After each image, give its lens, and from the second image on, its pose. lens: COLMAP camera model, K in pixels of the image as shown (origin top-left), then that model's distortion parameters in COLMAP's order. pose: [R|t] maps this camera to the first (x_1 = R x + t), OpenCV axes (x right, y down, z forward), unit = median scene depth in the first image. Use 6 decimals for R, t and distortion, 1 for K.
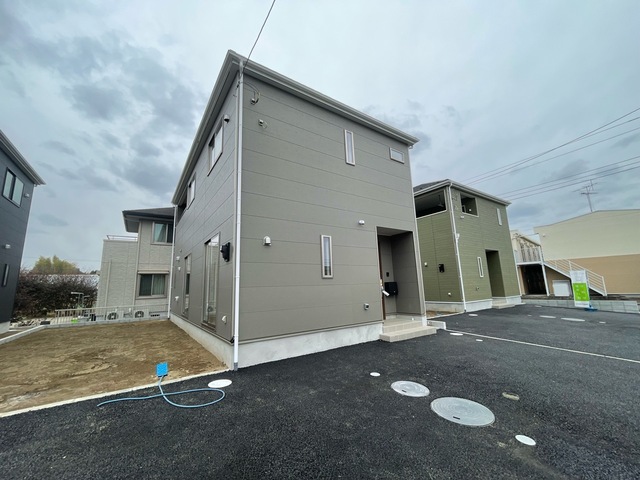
lens RADIAL K [[258.3, 0, 324.1], [0, 258.3, 243.6], [0, 0, 1]] dist [-0.000936, 0.000477]
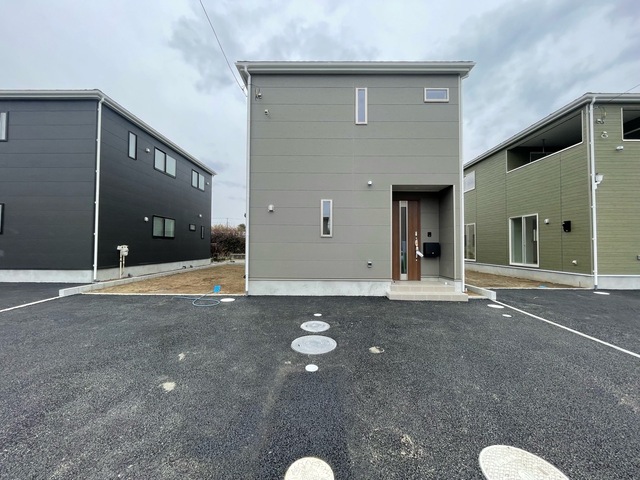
lens RADIAL K [[258.3, 0, 324.3], [0, 258.3, 243.3], [0, 0, 1]] dist [-0.000936, 0.000477]
pose [[0.824621, 0.032551, -0.564748, 0.550665], [0.059595, 0.987789, 0.143952, -0.005915], [0.562537, -0.152362, 0.812611, 0.037211]]
